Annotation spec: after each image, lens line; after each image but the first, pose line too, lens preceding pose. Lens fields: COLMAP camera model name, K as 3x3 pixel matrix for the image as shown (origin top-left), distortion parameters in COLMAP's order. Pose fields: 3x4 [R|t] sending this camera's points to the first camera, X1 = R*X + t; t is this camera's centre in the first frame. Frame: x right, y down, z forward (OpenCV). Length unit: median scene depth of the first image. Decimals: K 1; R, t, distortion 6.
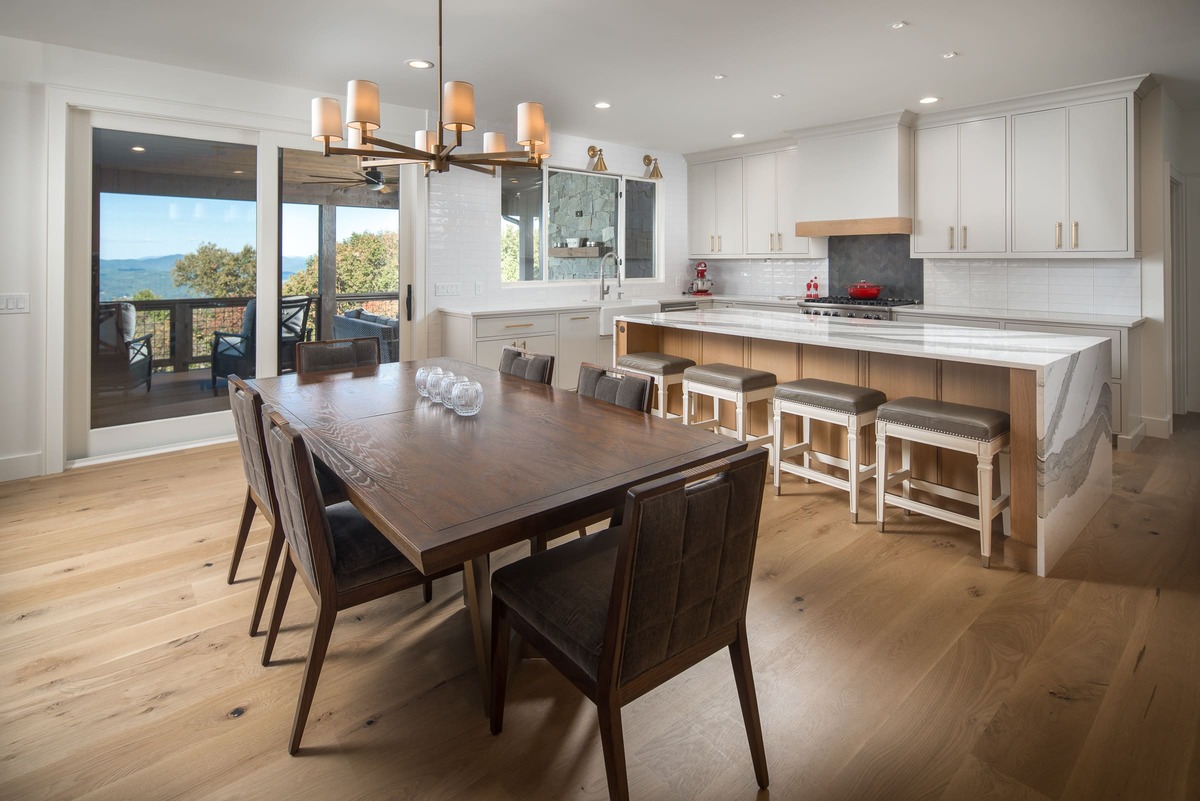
lens RADIAL K [[587.4, 0, 604.1], [0, 587.4, 341.2], [0, 0, 1]] dist [-0.002809, 0.000275]
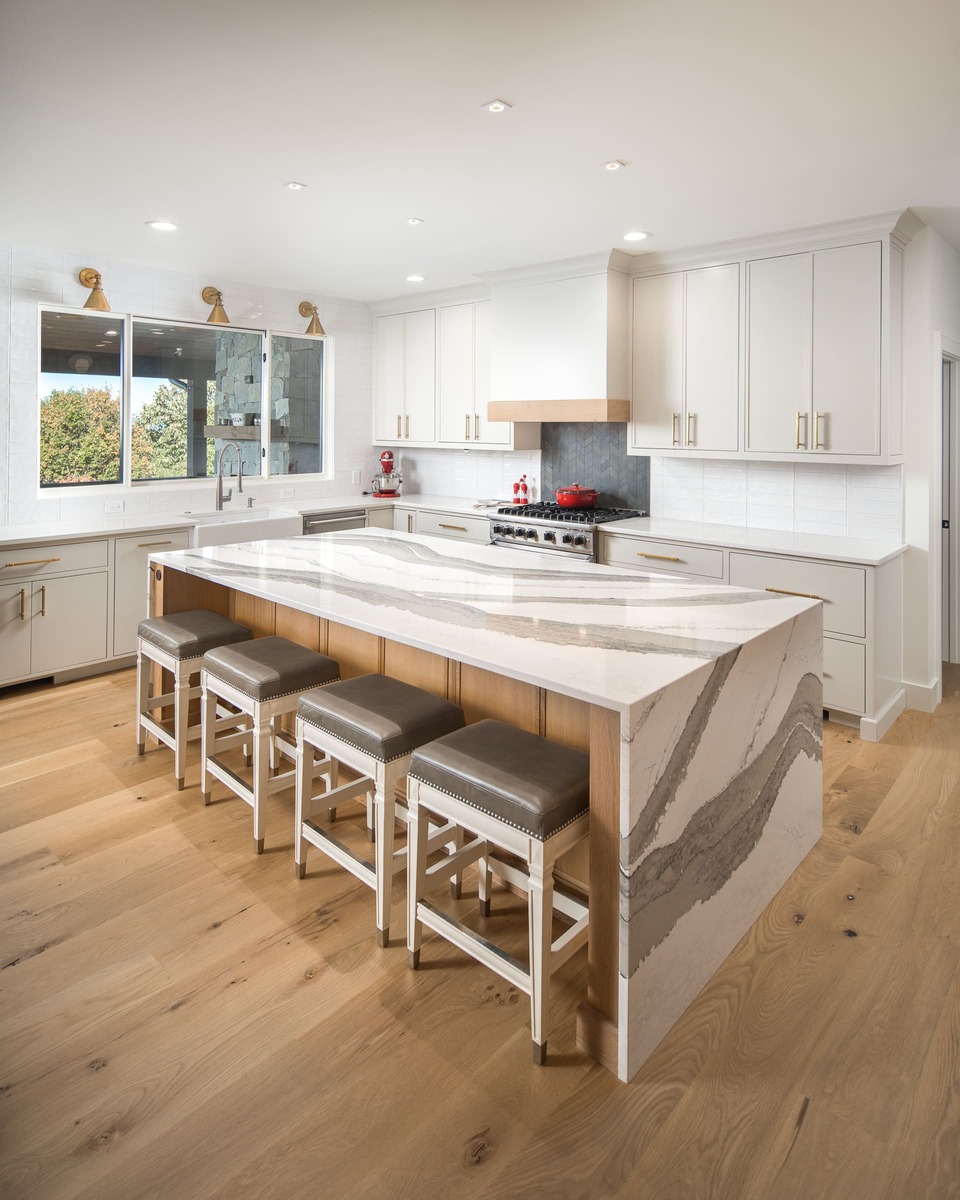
lens RADIAL K [[703.2, 0, 478.9], [0, 703.2, 535.2], [0, 0, 1]] dist [-0.000516, -0.000826]
pose [[0.993153, -0.012511, 0.116151, 0.206016], [0.010467, 0.999780, 0.018192, -0.052710], [-0.116353, -0.016851, 0.993065, 0.135882]]
